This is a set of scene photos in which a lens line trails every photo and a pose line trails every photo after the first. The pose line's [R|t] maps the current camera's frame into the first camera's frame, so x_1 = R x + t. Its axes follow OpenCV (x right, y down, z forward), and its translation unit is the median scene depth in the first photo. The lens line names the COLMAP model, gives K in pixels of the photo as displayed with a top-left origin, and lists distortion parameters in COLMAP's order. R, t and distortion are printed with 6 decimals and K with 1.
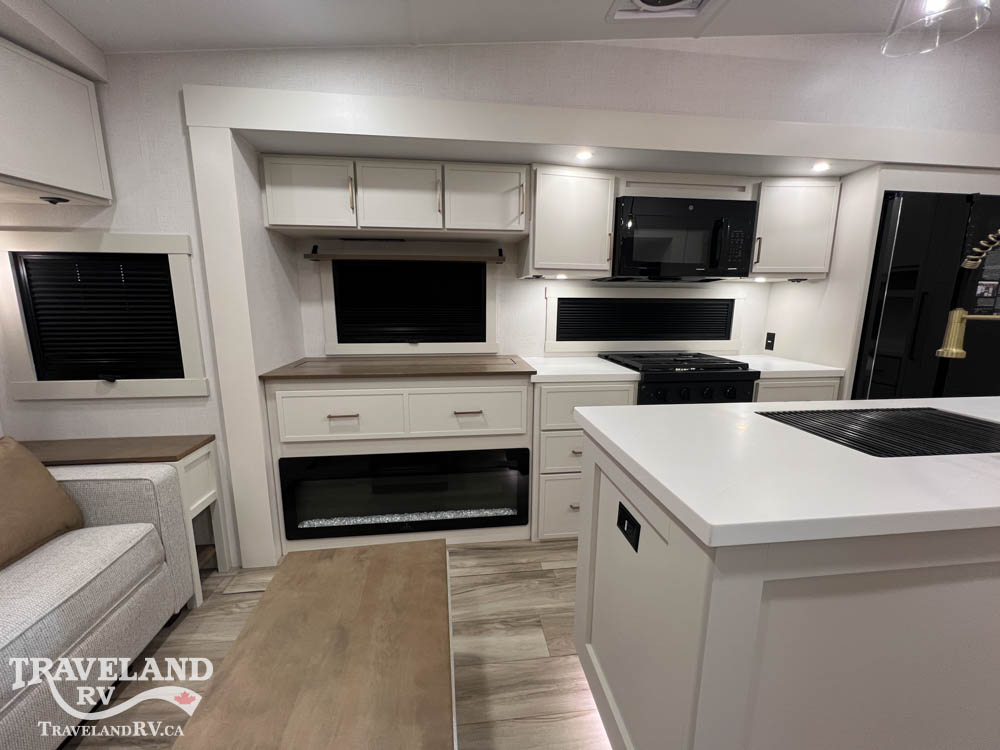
lens RADIAL K [[400.7, 0, 496.7], [0, 400.7, 372.1], [0, 0, 1]] dist [-0.000670, 0.000000]
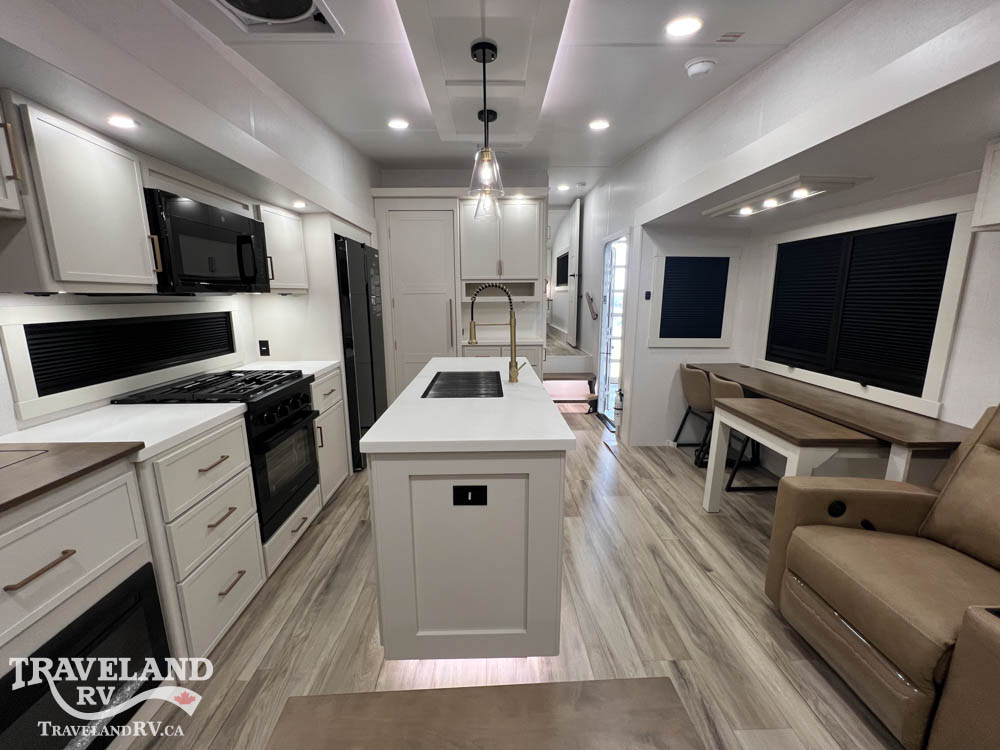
lens RADIAL K [[400.7, 0, 499.3], [0, 400.7, 373.0], [0, 0, 1]] dist [-0.000670, 0.000000]
pose [[0.091425, -0.197065, 0.976118, -0.441952], [0.179032, 0.967504, 0.178557, -0.119574], [-0.979586, 0.158432, 0.123735, 0.322466]]
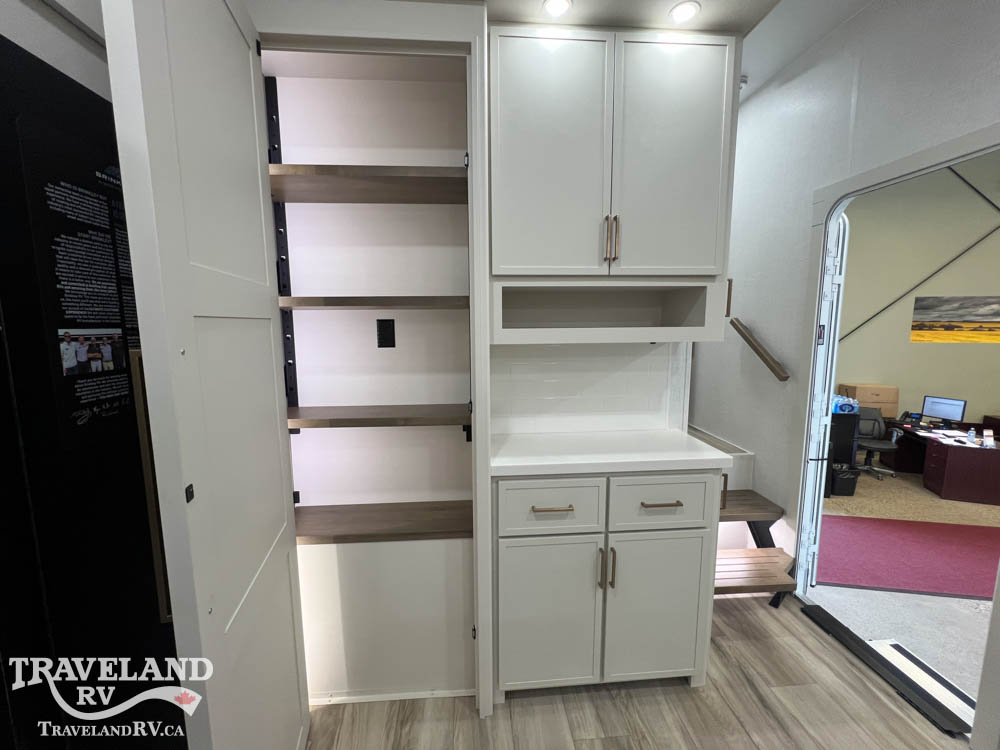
lens RADIAL K [[400.7, 0, 498.0], [0, 400.7, 372.7], [0, 0, 1]] dist [-0.000670, 0.000000]
pose [[0.035994, -0.132441, 0.990537, 0.909469], [0.177817, 0.976212, 0.124064, -0.172303], [-0.983405, 0.171669, 0.058688, 0.654967]]
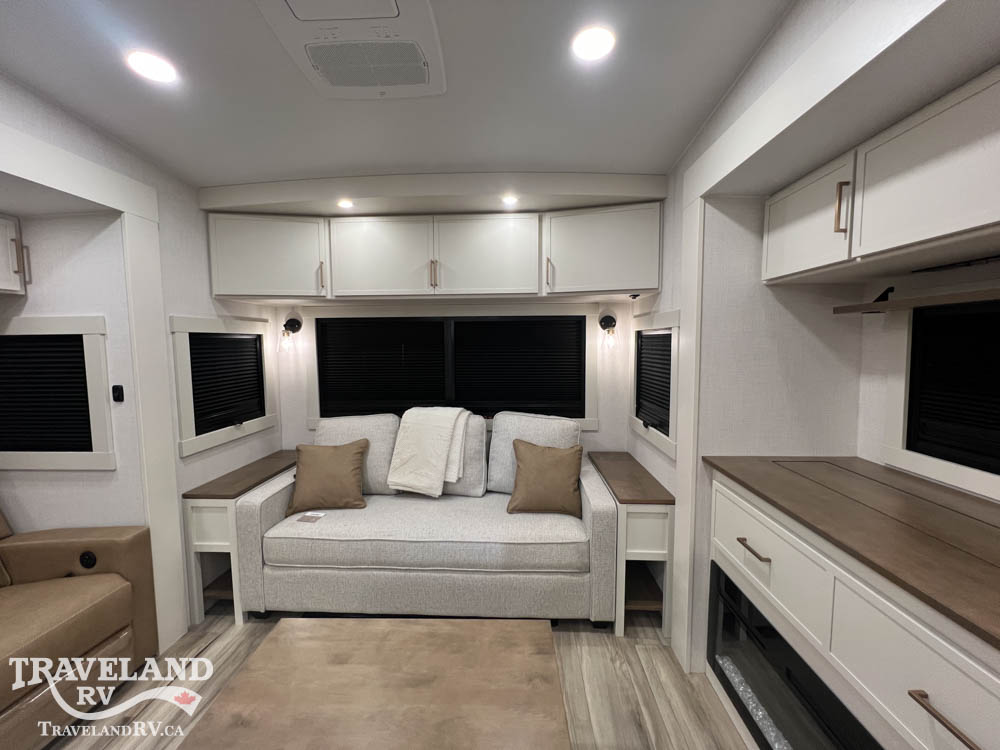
lens RADIAL K [[400.7, 0, 499.2], [0, 400.7, 373.3], [0, 0, 1]] dist [-0.000670, 0.000000]
pose [[-0.165175, 0.073552, -0.983518, 0.302653], [-0.163328, 0.981406, 0.100824, -0.166142], [0.972646, 0.177290, -0.150091, 0.587417]]
